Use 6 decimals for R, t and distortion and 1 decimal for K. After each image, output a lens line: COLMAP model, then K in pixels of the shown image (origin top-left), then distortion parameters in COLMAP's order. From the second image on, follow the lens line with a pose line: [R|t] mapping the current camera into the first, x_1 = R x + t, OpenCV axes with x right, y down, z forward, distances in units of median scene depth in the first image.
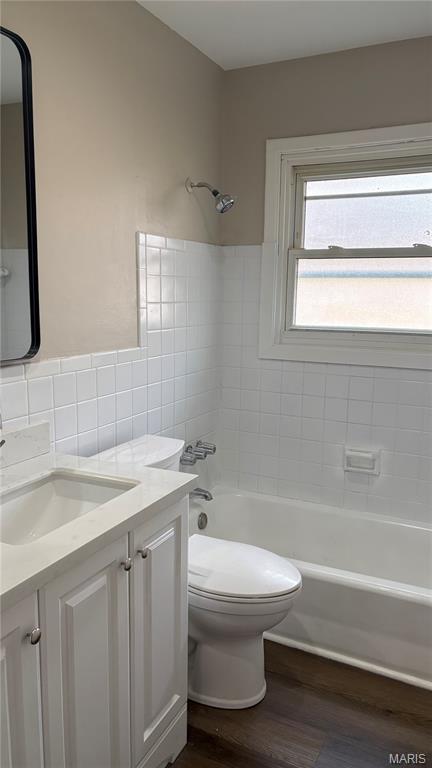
lens RADIAL K [[578.9, 0, 216.0], [0, 578.9, 384.0], [0, 0, 1]] dist [0.069655, -0.081572]
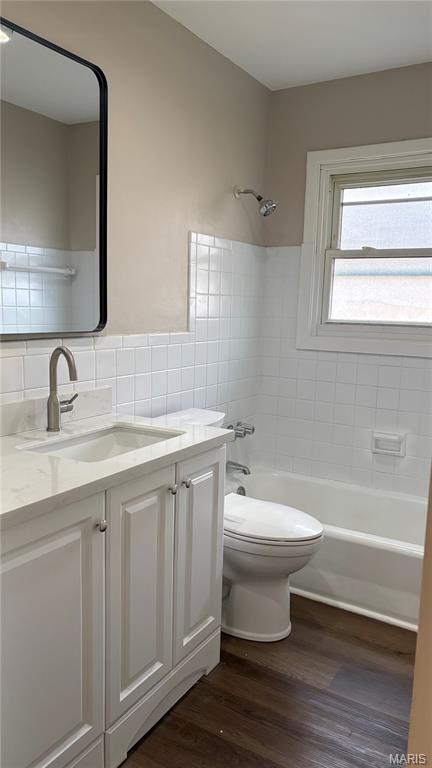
lens RADIAL K [[578.9, 0, 216.0], [0, 578.9, 384.0], [0, 0, 1]] dist [0.069655, -0.081572]
pose [[0.996139, 0.025805, -0.083916, 0.021169], [-0.027778, 0.999362, -0.022437, 0.065941], [0.083283, 0.024682, 0.996220, -0.137735]]
